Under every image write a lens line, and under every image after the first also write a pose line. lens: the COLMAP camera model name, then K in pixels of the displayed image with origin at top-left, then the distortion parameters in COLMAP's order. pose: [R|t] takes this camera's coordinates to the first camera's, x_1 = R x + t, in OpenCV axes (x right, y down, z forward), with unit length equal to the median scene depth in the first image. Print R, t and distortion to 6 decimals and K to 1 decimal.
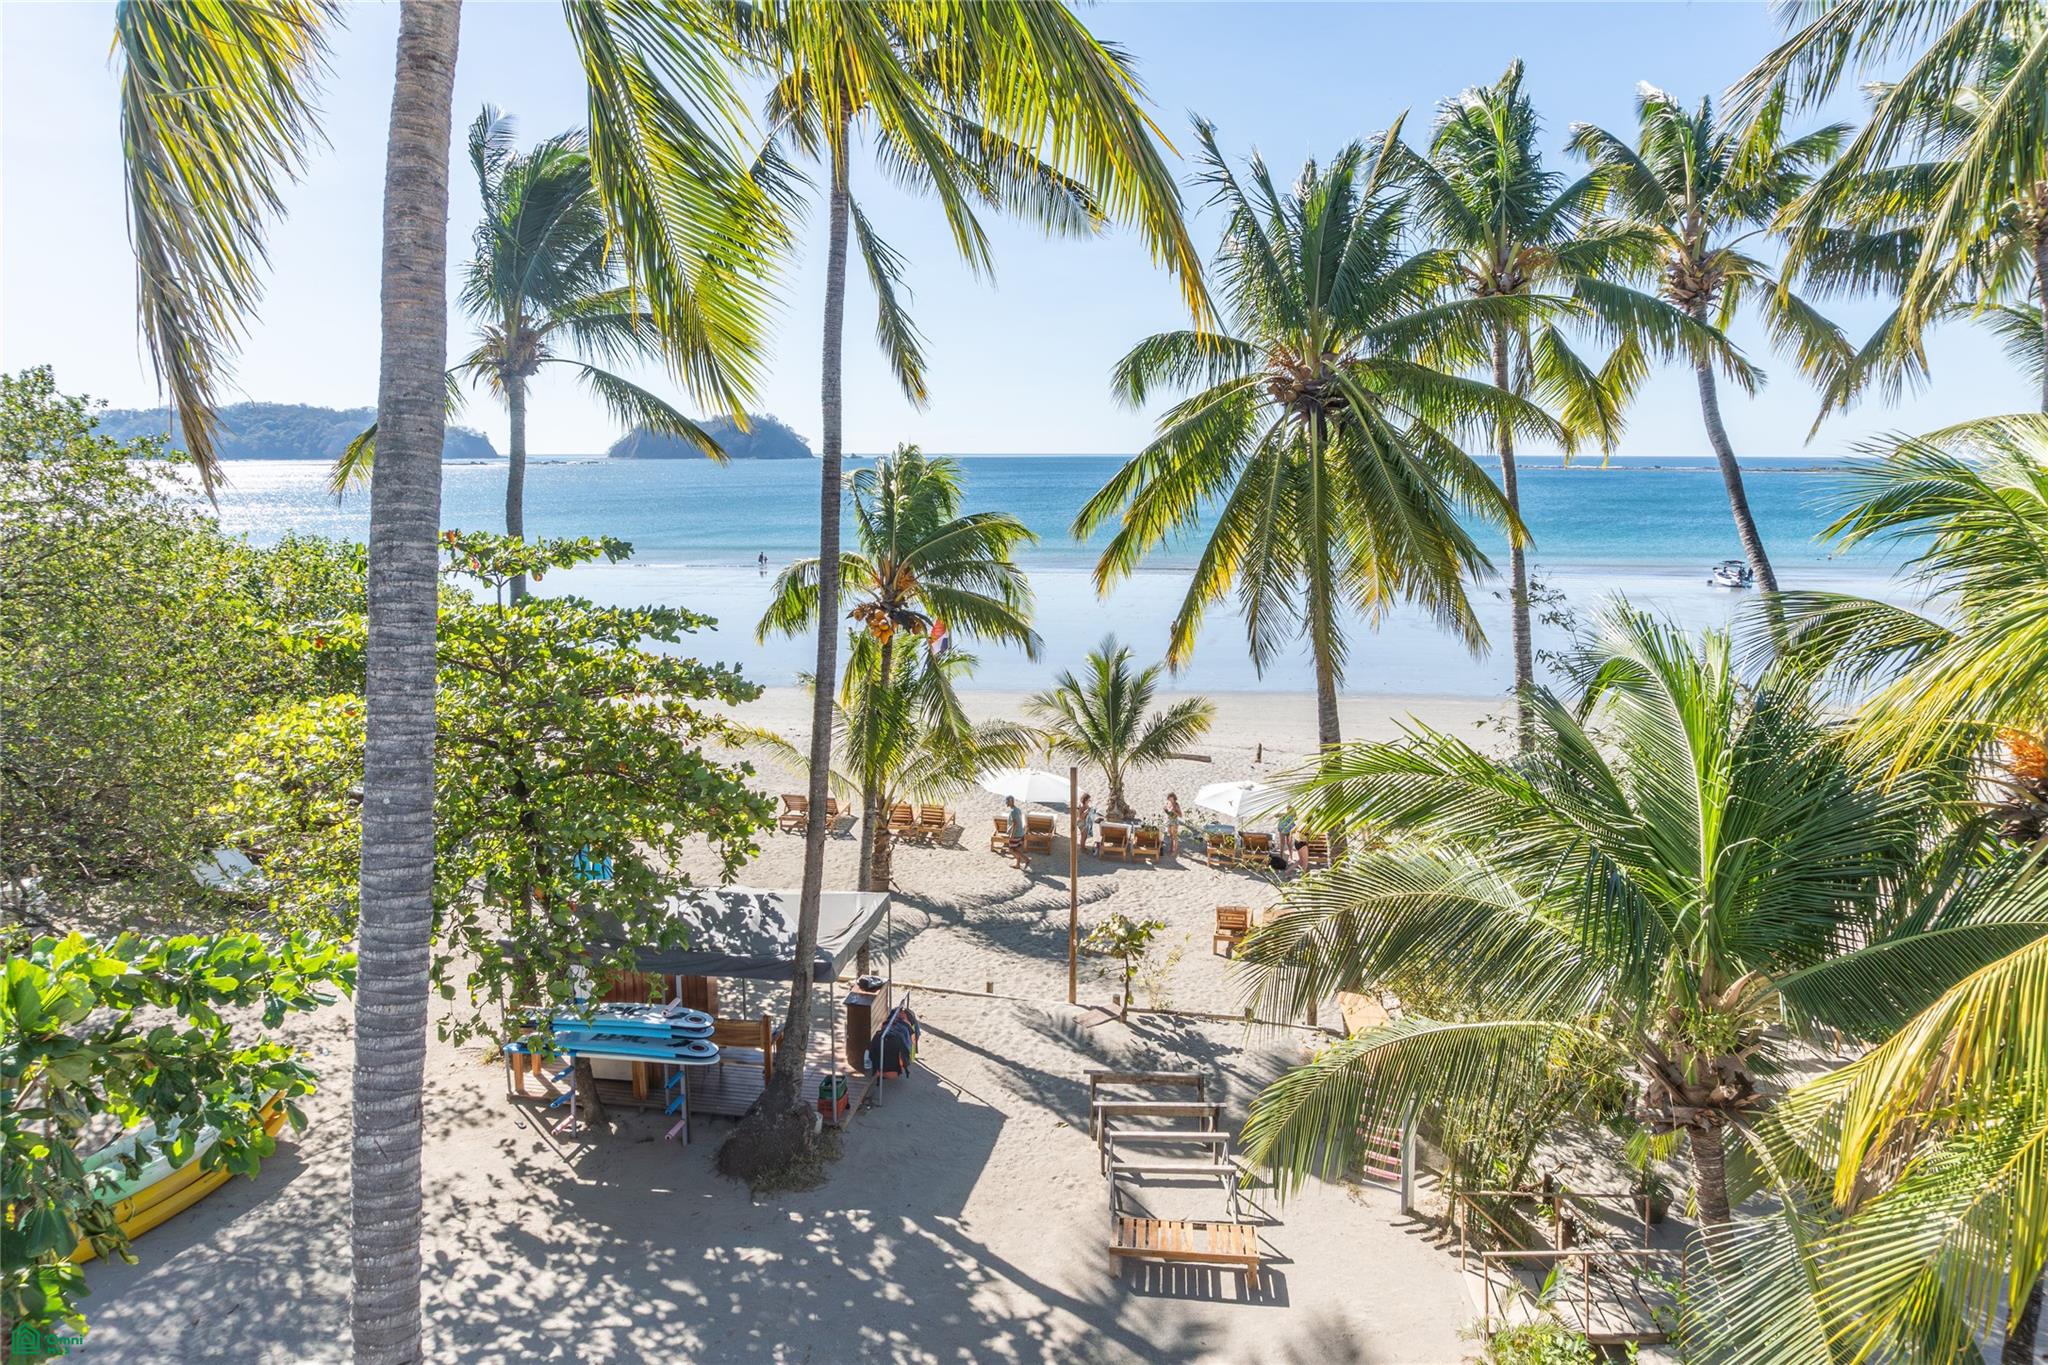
lens RADIAL K [[1415.7, 0, 1014.8], [0, 1415.7, 689.2], [0, 0, 1]] dist [-0.022427, -0.004358]
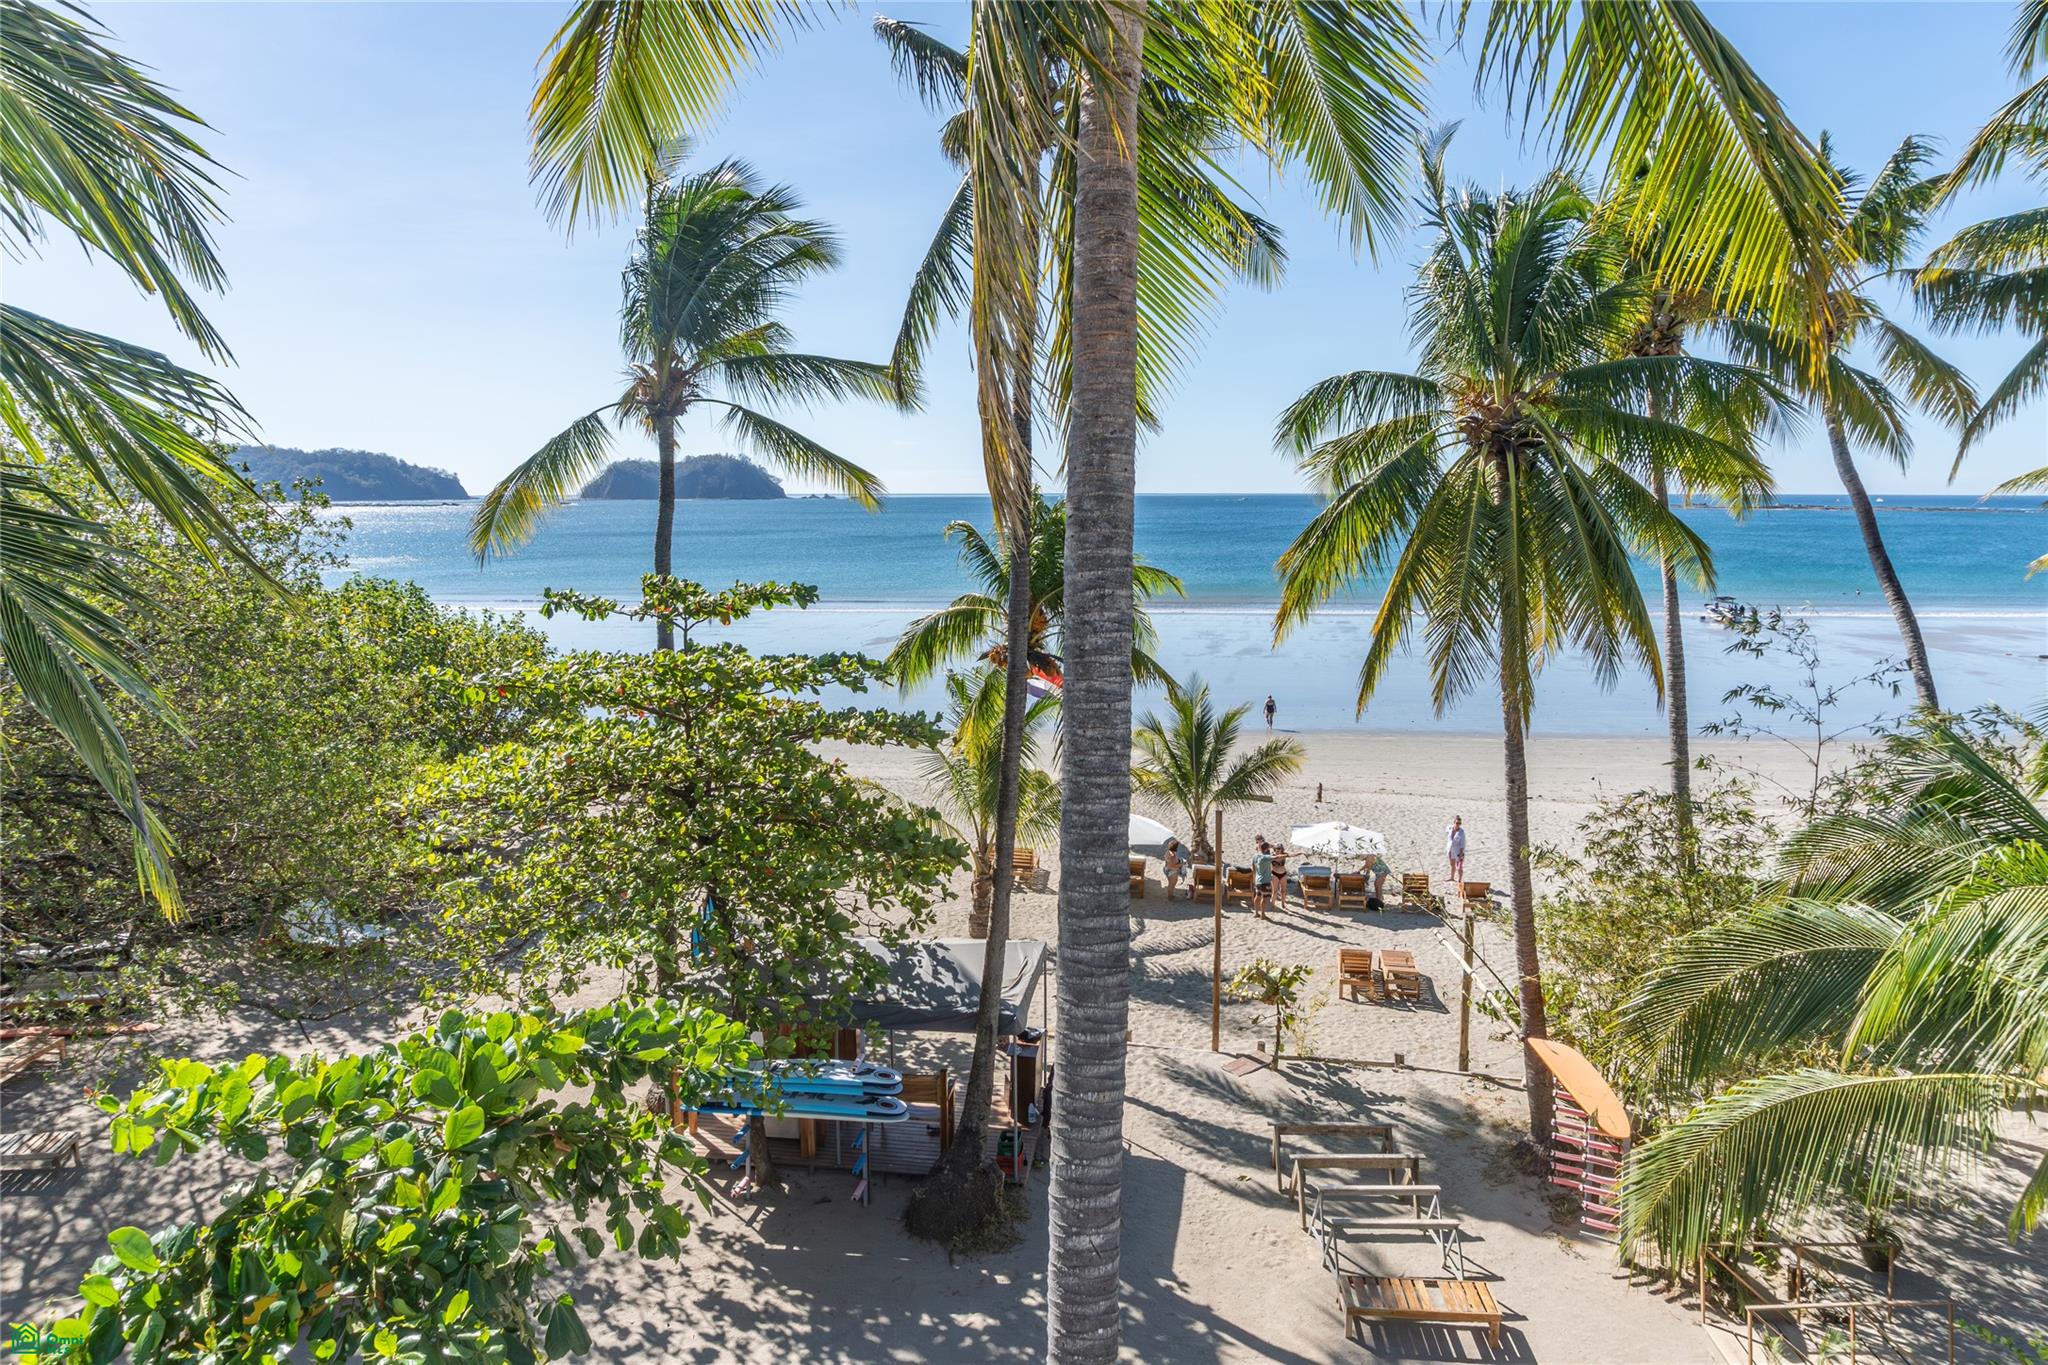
lens RADIAL K [[1415.7, 0, 1021.4], [0, 1415.7, 687.3], [0, 0, 1]] dist [-0.022427, -0.004358]
pose [[0.999806, -0.005835, 0.018805, -0.139044], [0.006376, 0.999564, -0.028837, -0.003897], [-0.018628, 0.028951, 0.999407, 0.017999]]
